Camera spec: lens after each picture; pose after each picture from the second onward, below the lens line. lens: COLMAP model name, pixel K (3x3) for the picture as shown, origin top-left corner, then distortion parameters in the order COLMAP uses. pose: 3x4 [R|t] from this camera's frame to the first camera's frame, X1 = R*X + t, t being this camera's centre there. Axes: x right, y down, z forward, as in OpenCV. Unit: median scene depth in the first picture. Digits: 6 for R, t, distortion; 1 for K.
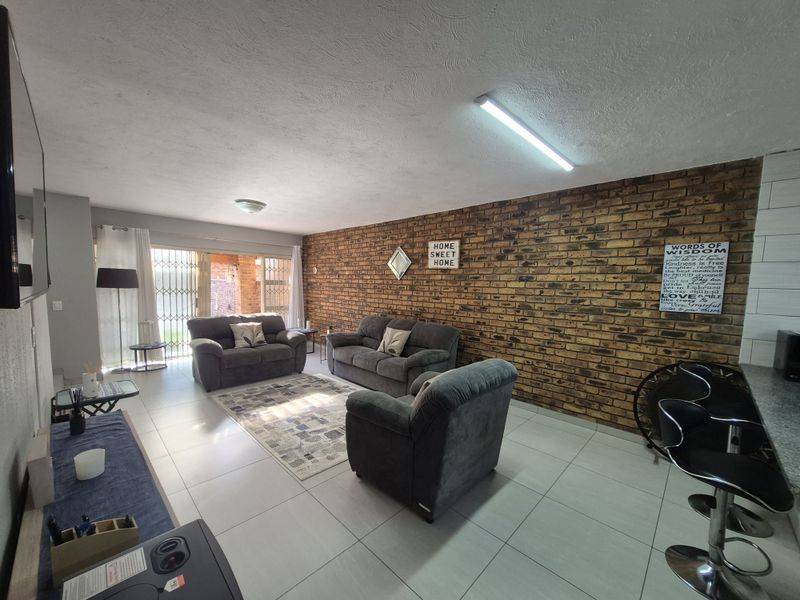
lens RADIAL K [[314.8, 0, 400.0], [0, 314.8, 305.5], [0, 0, 1]] dist [0.018137, 0.000126]
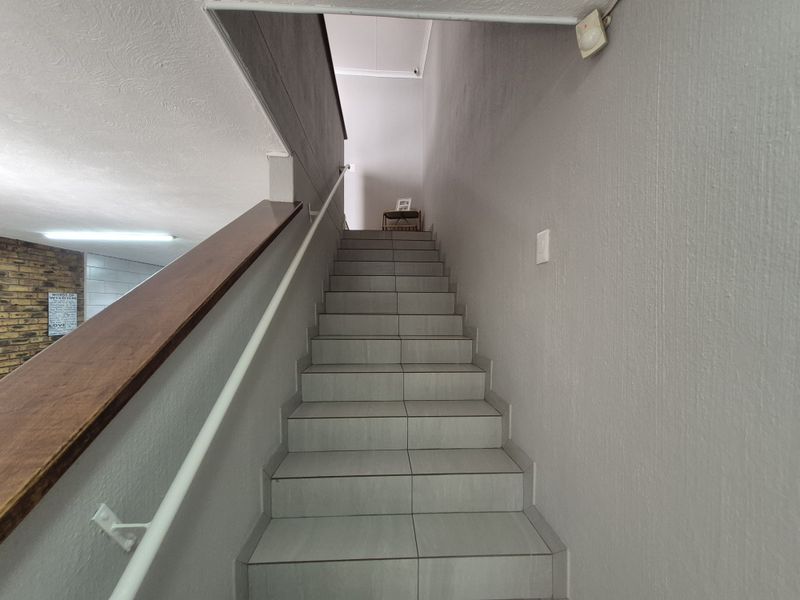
lens RADIAL K [[314.8, 0, 399.8], [0, 314.8, 305.2], [0, 0, 1]] dist [0.018137, 0.000126]
pose [[-0.732936, -0.020288, 0.679995, -1.349681], [0.036468, 0.996946, 0.069052, -0.163283], [-0.679320, 0.075409, -0.729958, 0.925021]]
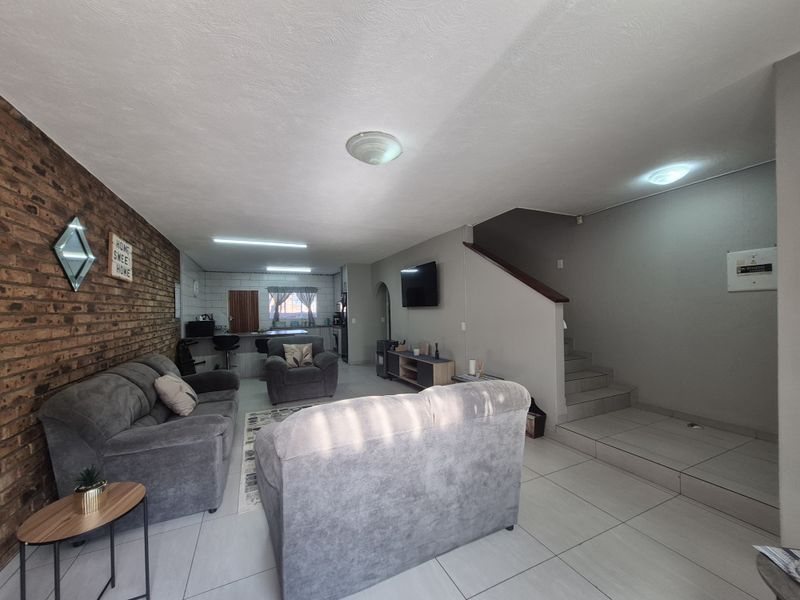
lens RADIAL K [[314.8, 0, 396.8], [0, 314.8, 306.0], [0, 0, 1]] dist [0.018137, 0.000126]
pose [[-0.933409, 0.005013, 0.358780, -1.018321], [0.031586, 0.997169, 0.068243, -0.132804], [-0.357422, 0.075031, -0.930924, 2.180460]]
